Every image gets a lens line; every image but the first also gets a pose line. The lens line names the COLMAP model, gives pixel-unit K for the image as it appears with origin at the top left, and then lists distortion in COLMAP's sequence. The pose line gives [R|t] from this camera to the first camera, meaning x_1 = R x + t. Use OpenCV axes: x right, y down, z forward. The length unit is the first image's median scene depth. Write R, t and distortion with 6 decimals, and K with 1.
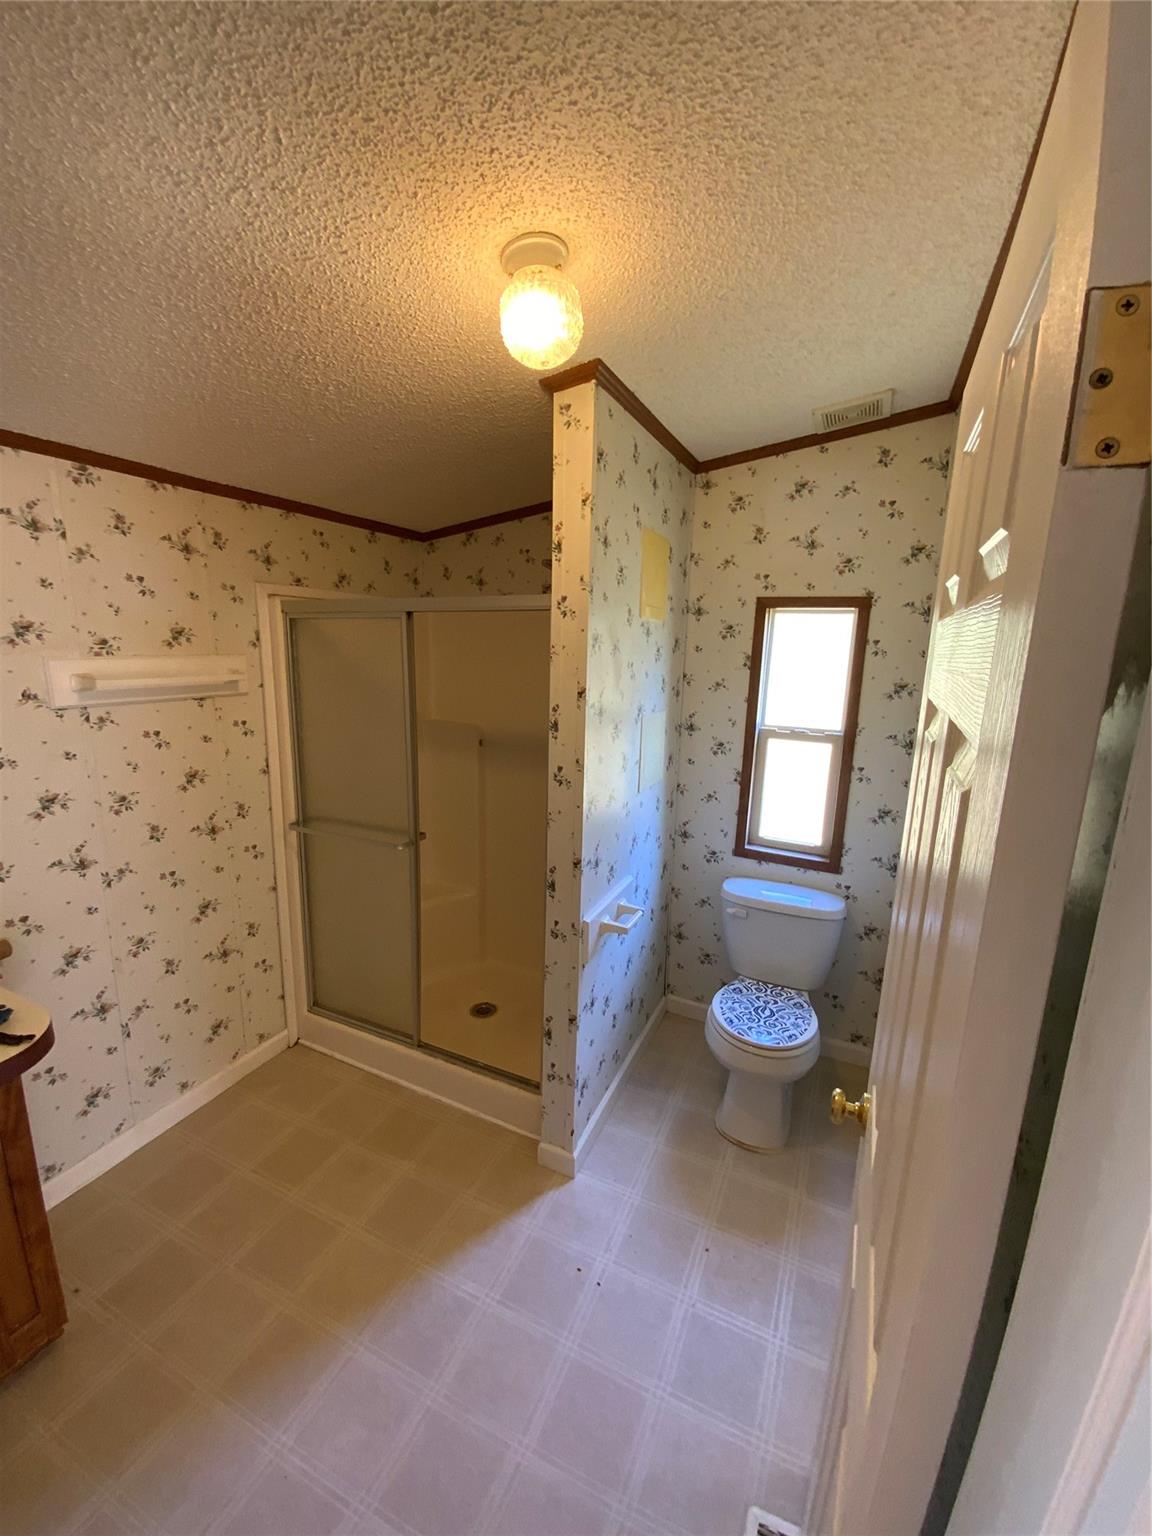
lens RADIAL K [[626.5, 0, 576.0], [0, 626.5, 768.8], [0, 0, 1]] dist [0.003548, -0.003244]
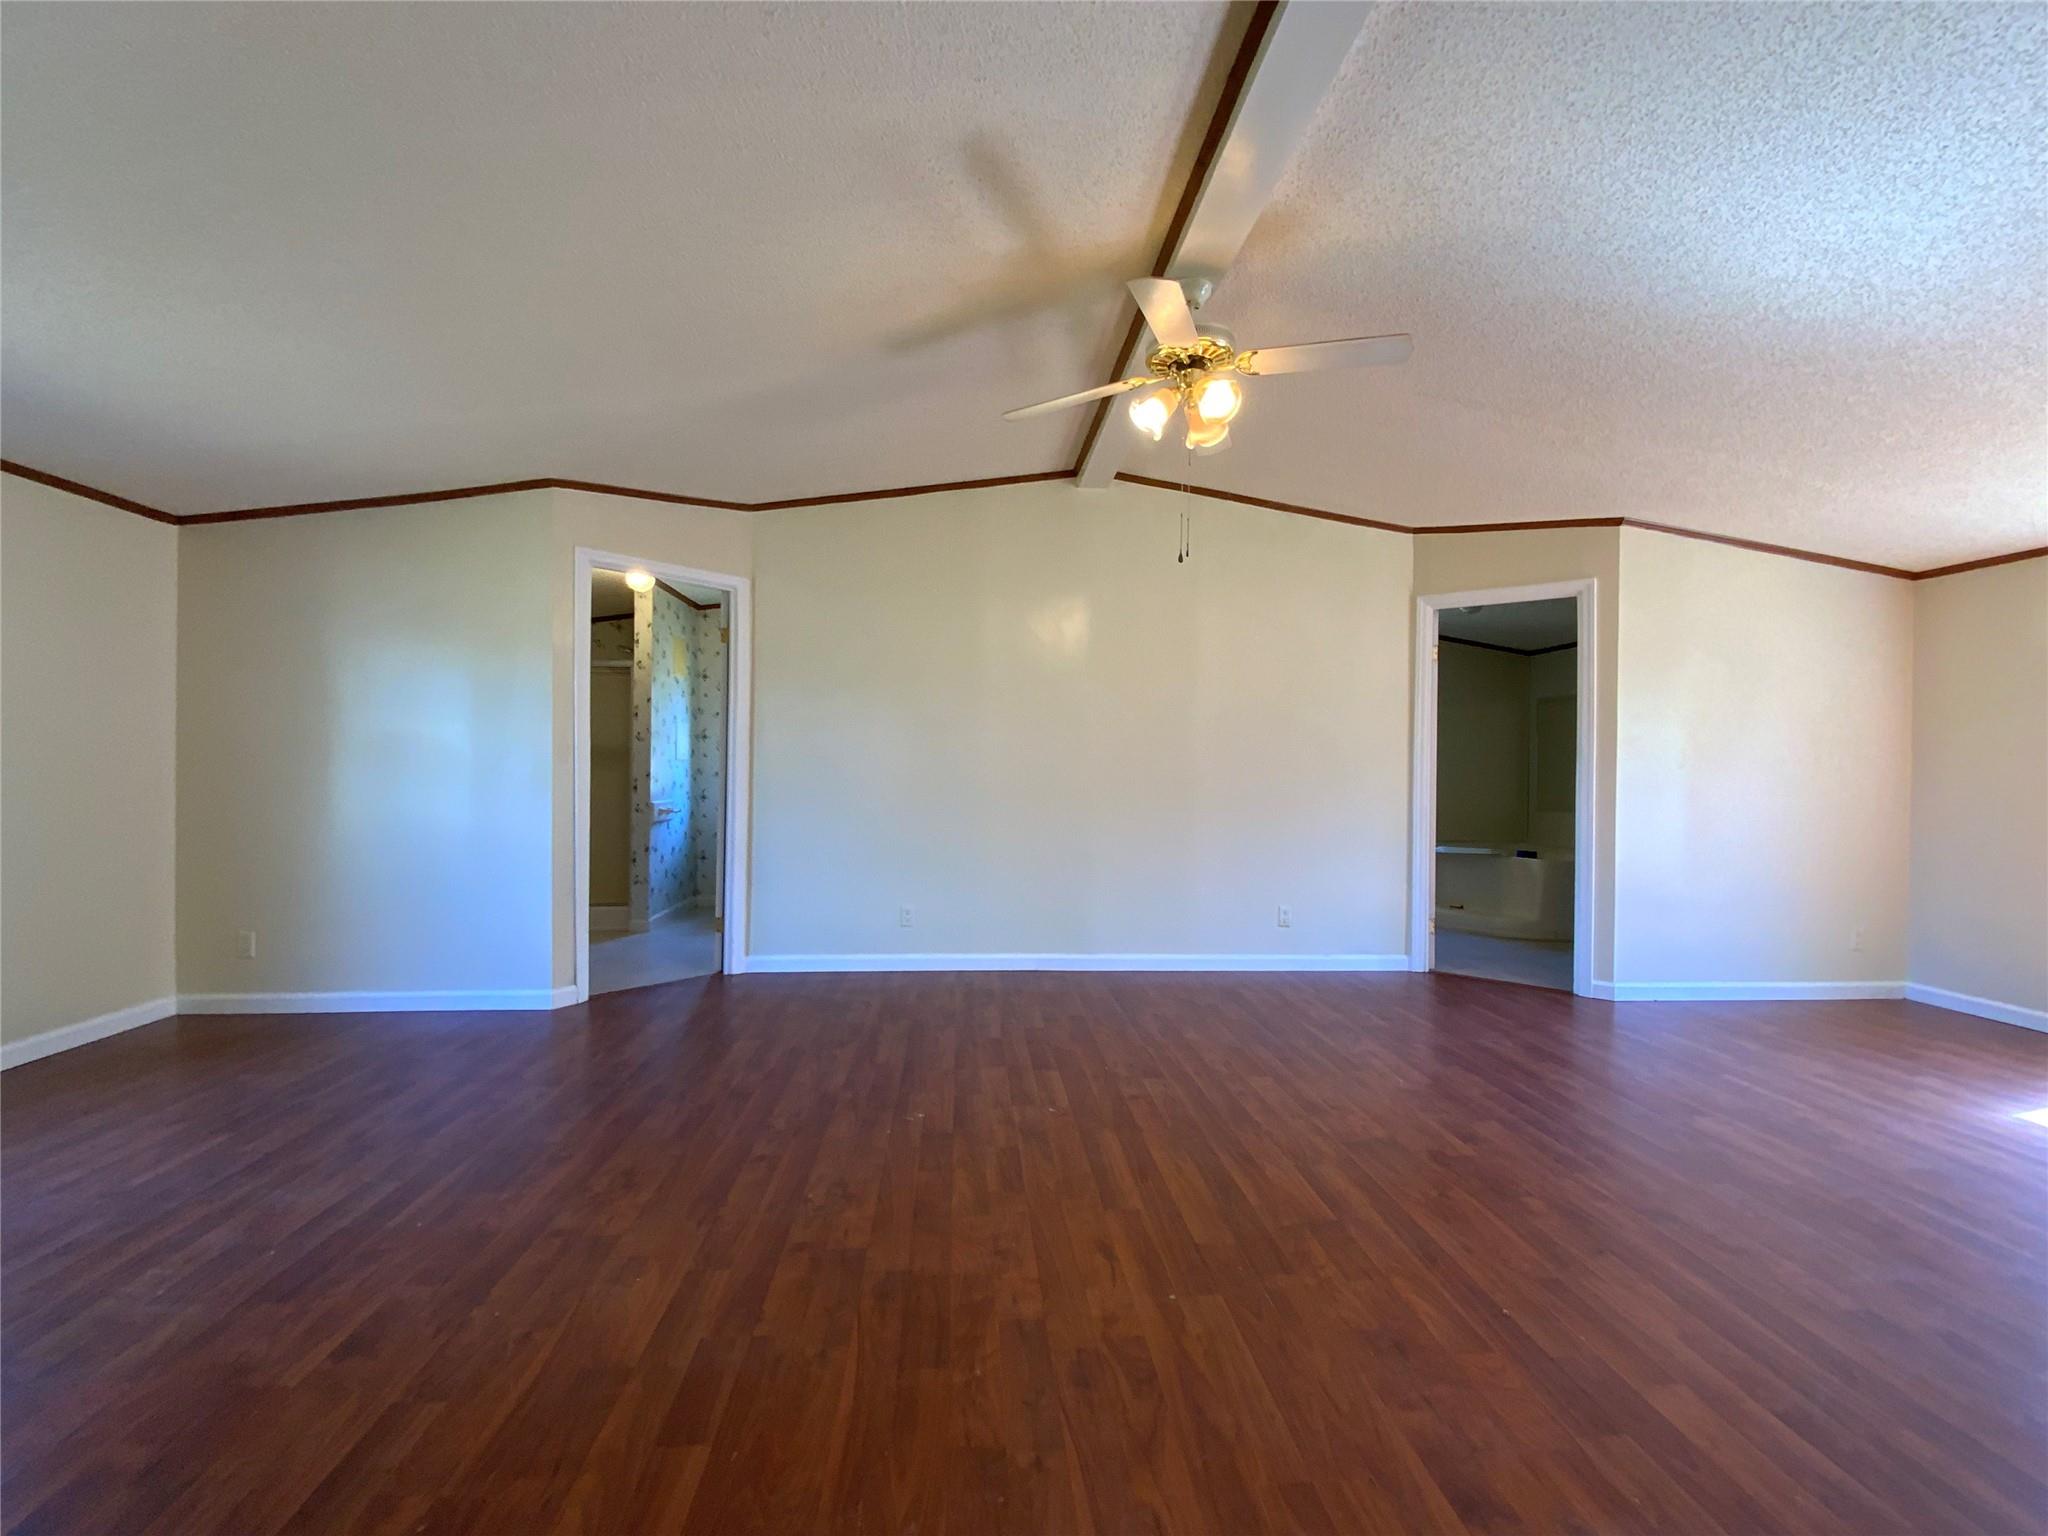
lens RADIAL K [[835.4, 0, 1013.5], [0, 835.4, 759.1], [0, 0, 1]] dist [0.003548, -0.003244]
pose [[0.878711, -0.013231, 0.477171, -0.258167], [0.109676, 0.978470, -0.174837, 0.714467], [-0.464584, 0.205965, 0.861243, -2.072542]]
